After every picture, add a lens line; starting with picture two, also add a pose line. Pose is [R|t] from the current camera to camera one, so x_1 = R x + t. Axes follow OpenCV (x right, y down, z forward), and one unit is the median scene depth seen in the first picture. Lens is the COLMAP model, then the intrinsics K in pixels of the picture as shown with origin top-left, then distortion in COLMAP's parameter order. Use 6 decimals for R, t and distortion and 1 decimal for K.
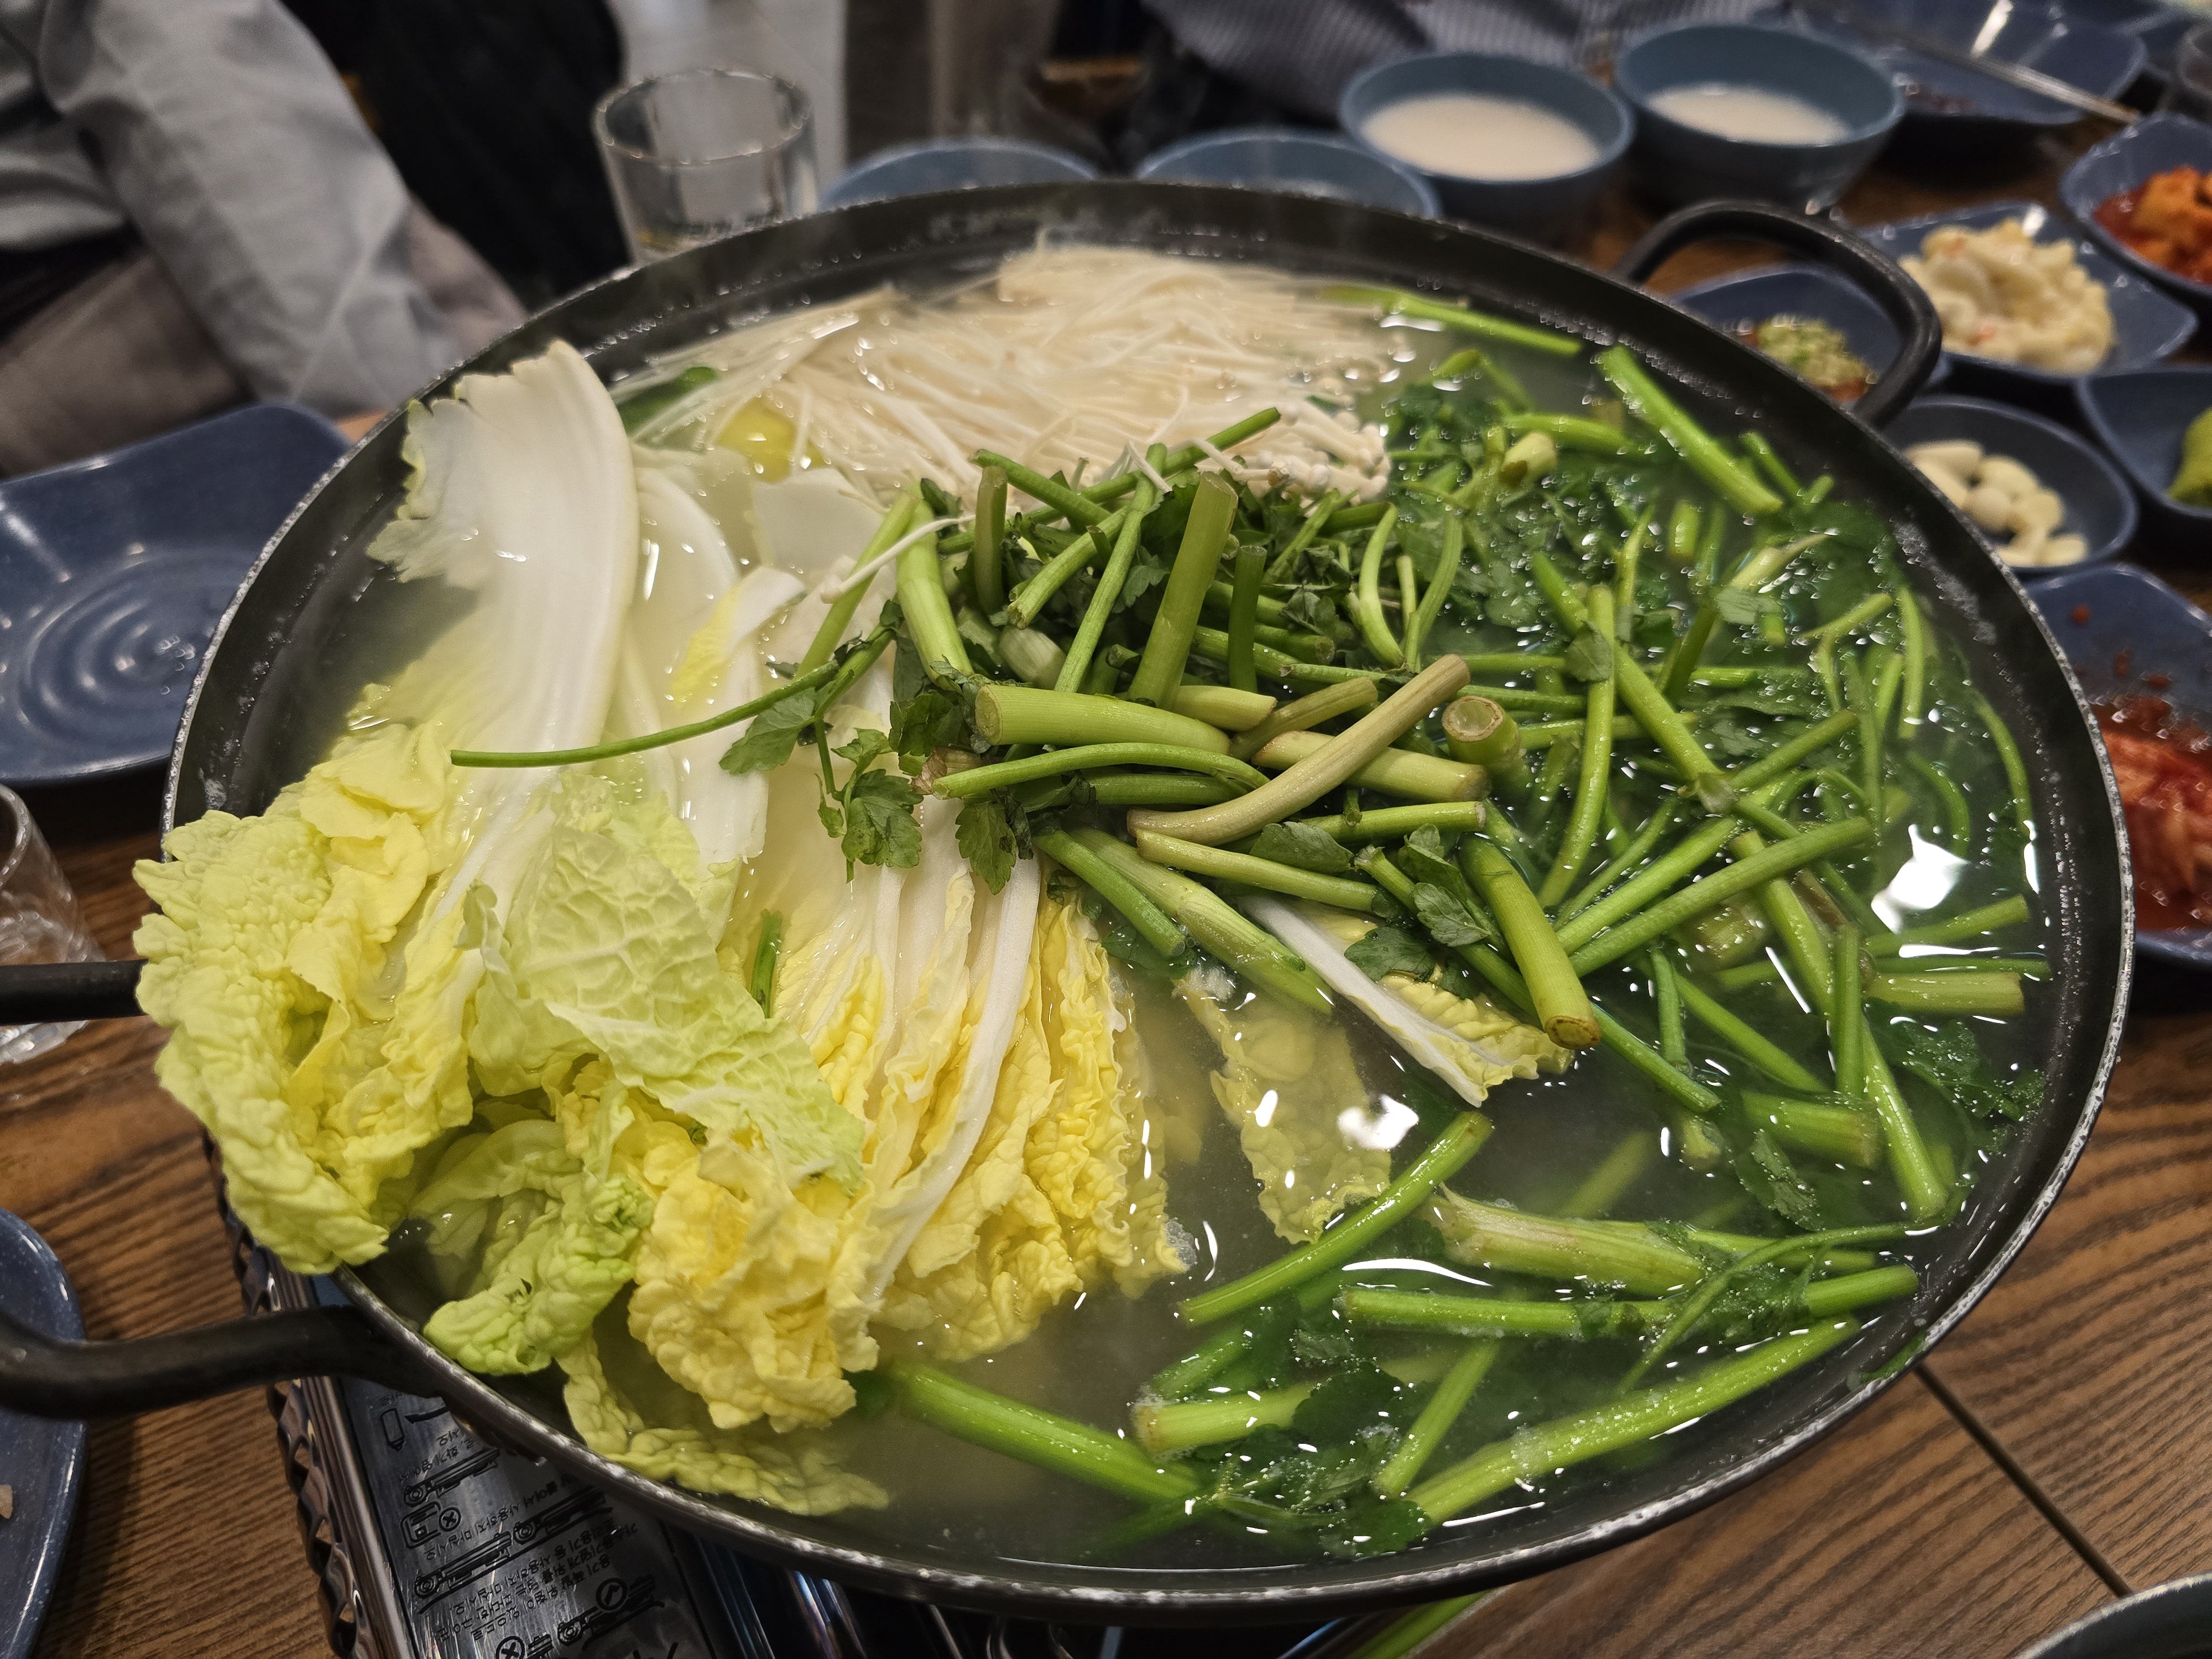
lens RADIAL K [[1480.8, 0, 1107.9], [0, 1480.8, 832.7], [0, 0, 1]] dist [-0.035950, -0.000559]
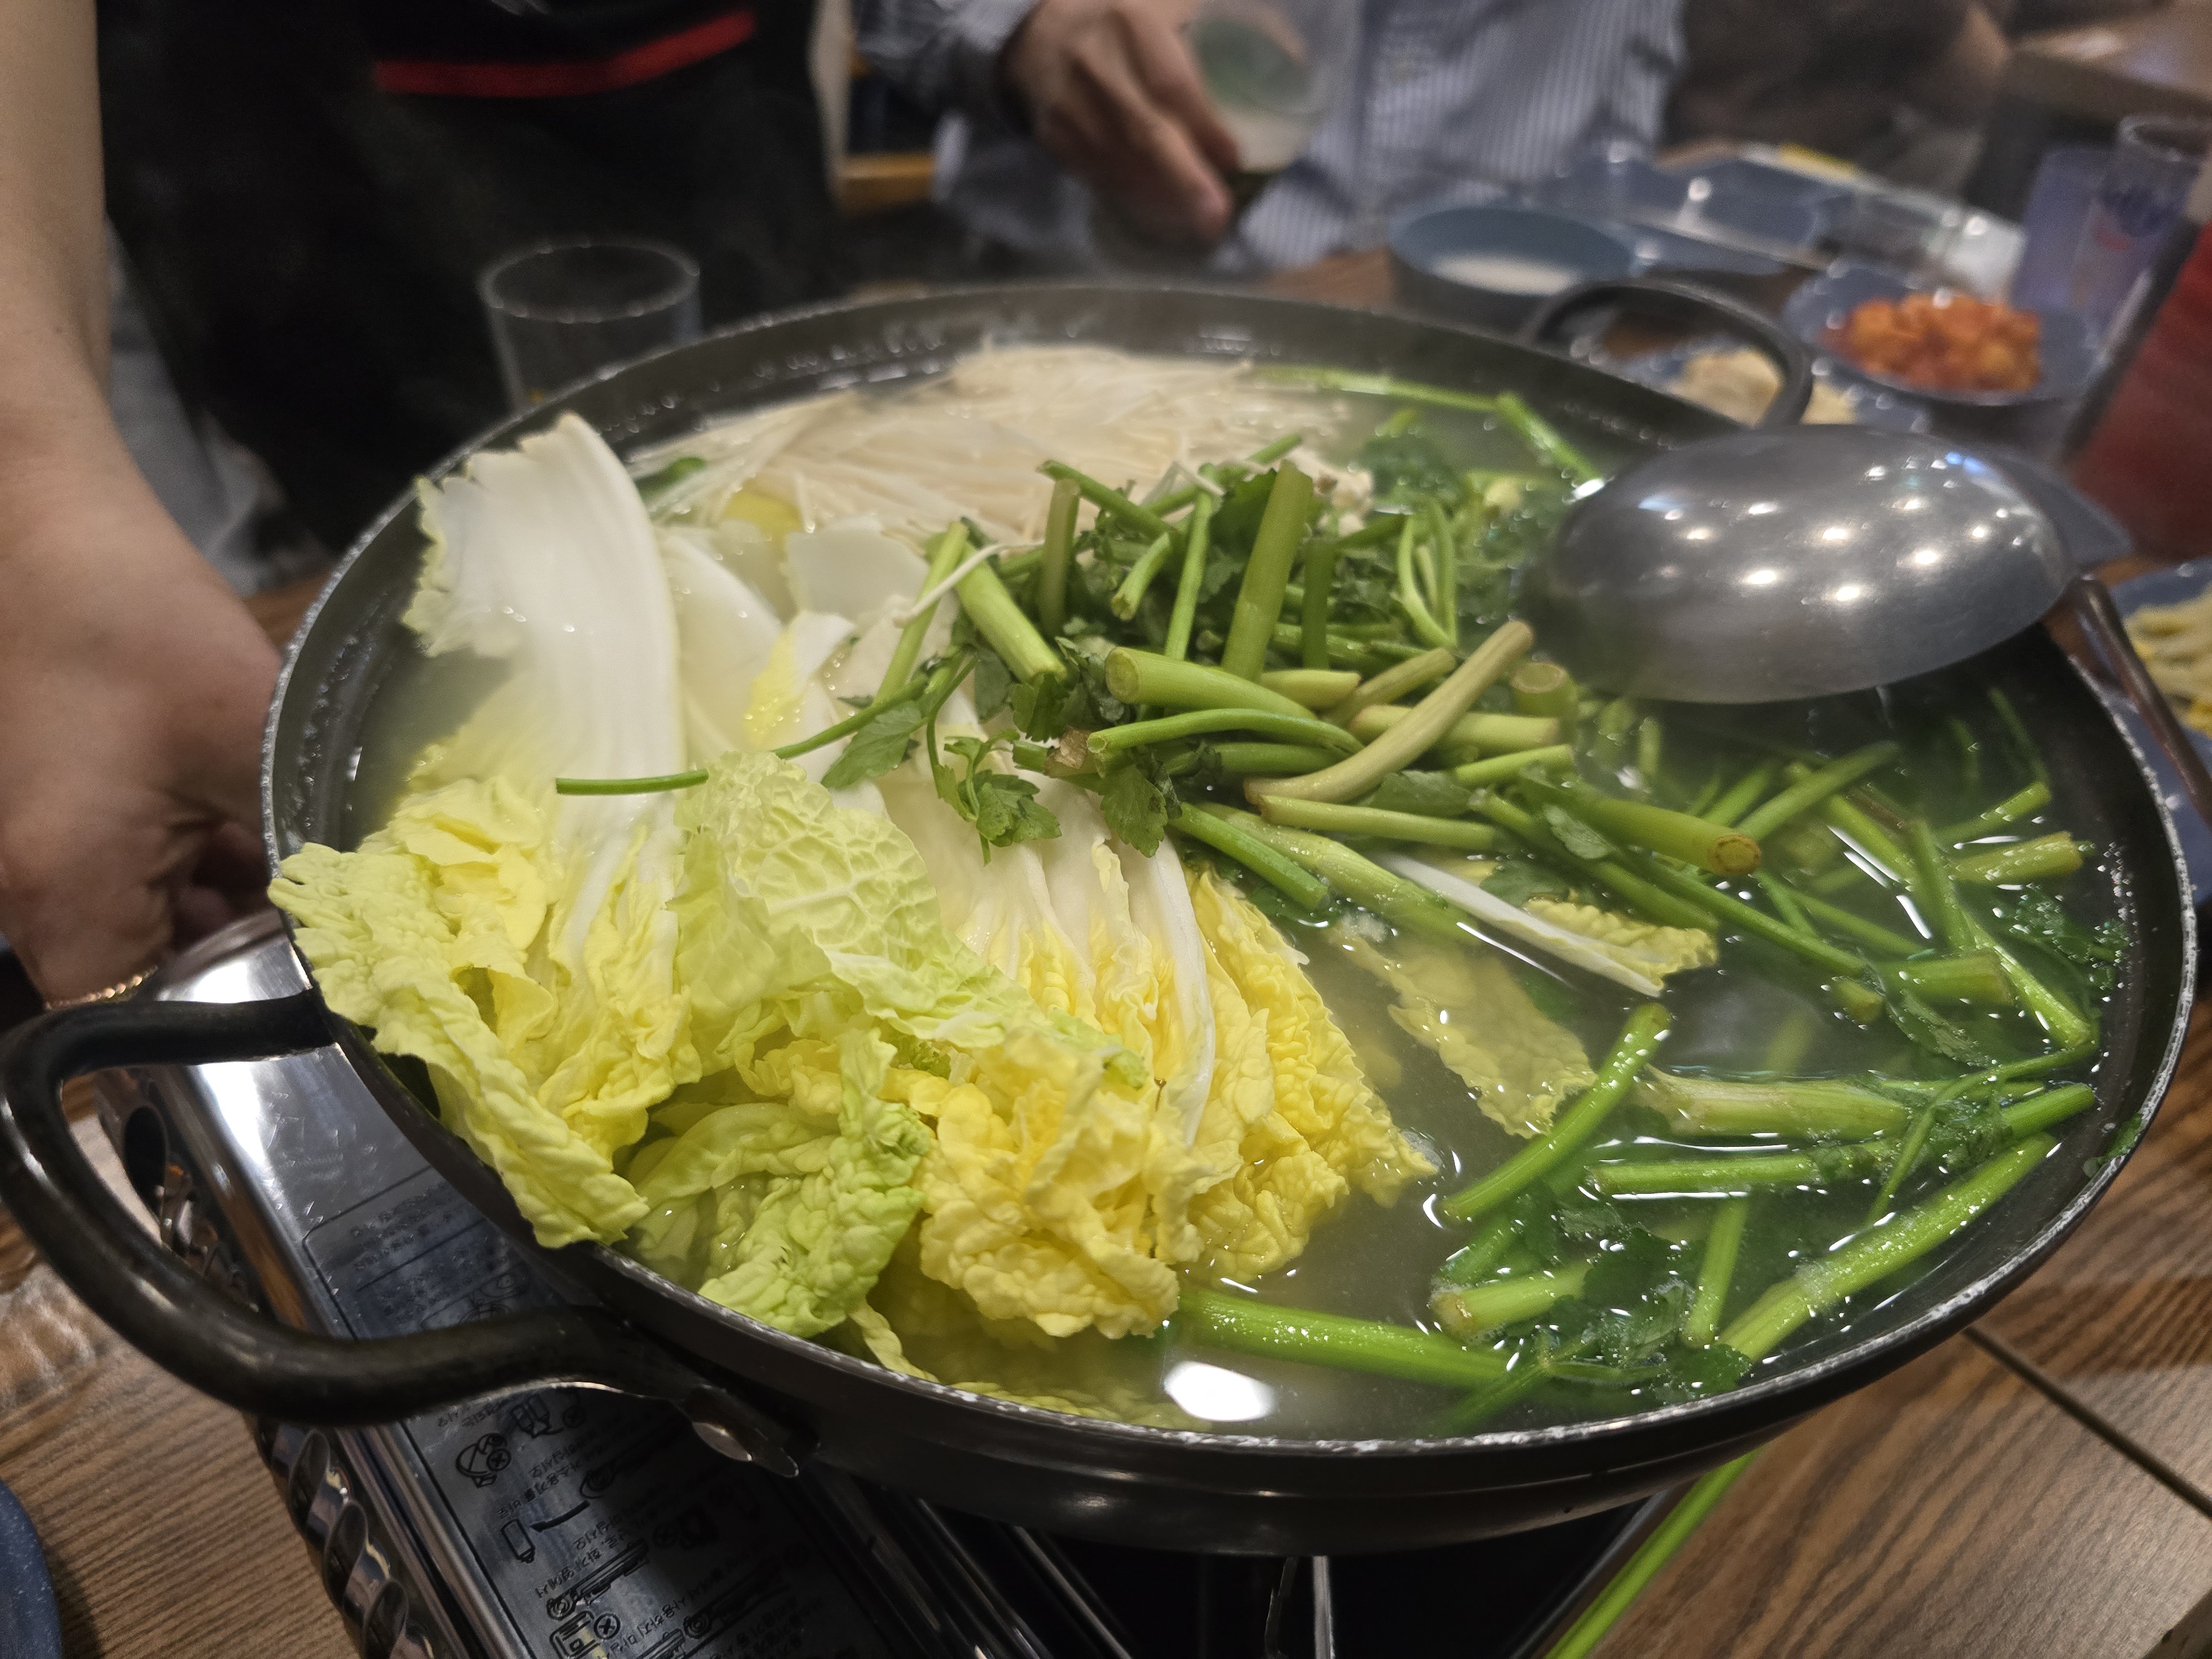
lens RADIAL K [[1479.2, 0, 1098.2], [0, 1479.2, 823.5], [0, 0, 1]] dist [0.002444, -0.045069]
pose [[0.985113, -0.088330, 0.147480, -0.247929], [0.109587, 0.983657, -0.142863, 0.153377], [-0.132450, 0.156898, 0.978693, 0.015256]]
